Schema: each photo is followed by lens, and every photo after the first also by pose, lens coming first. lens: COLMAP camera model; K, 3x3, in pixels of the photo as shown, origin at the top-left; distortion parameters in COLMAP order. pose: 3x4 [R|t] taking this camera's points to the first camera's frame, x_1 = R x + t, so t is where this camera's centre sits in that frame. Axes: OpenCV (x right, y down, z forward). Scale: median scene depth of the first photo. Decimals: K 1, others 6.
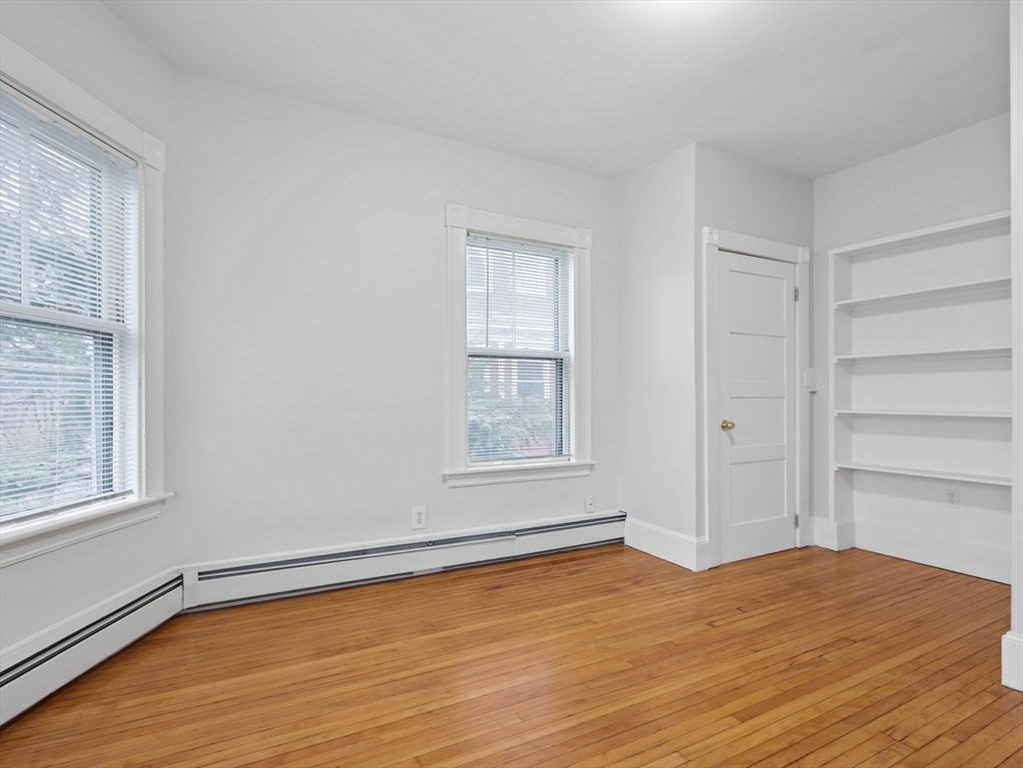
lens RADIAL K [[525.6, 0, 512.3], [0, 525.6, 389.7], [0, 0, 1]] dist [0.003293, -0.000391]
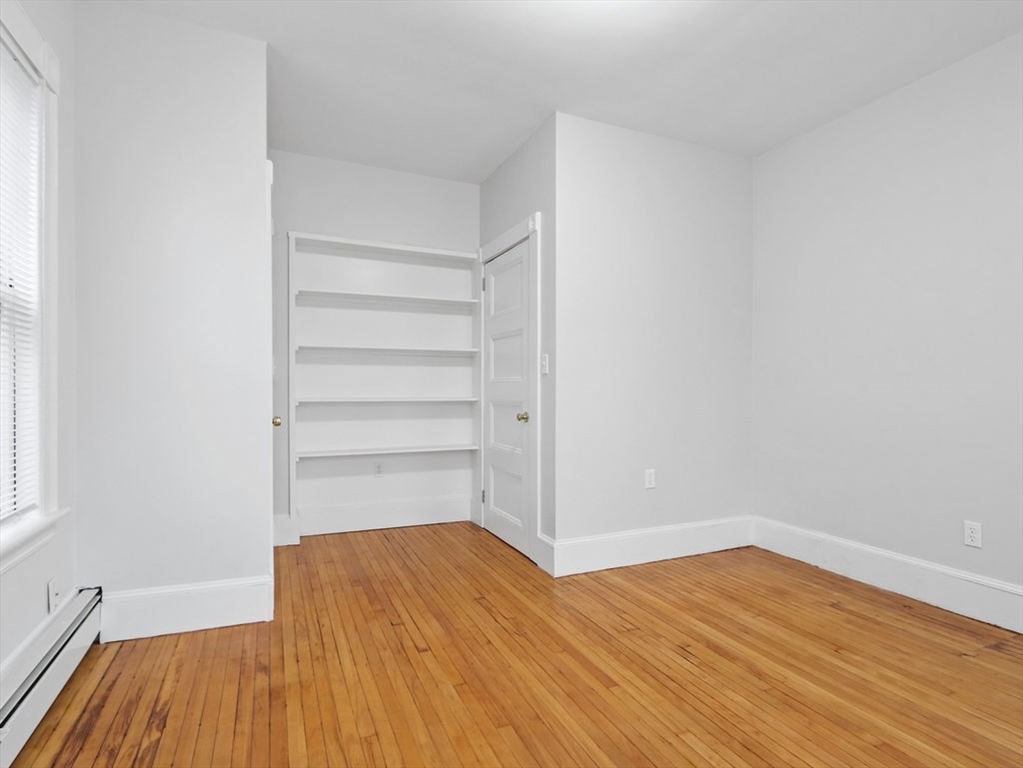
lens RADIAL K [[535.3, 0, 507.5], [0, 535.3, 384.8], [0, 0, 1]] dist [0.001865, -0.000067]
pose [[0.114085, 0.000855, 0.993471, -0.464174], [-0.019179, 0.999815, 0.001342, 0.005067], [-0.993286, -0.019207, 0.114080, 0.735908]]
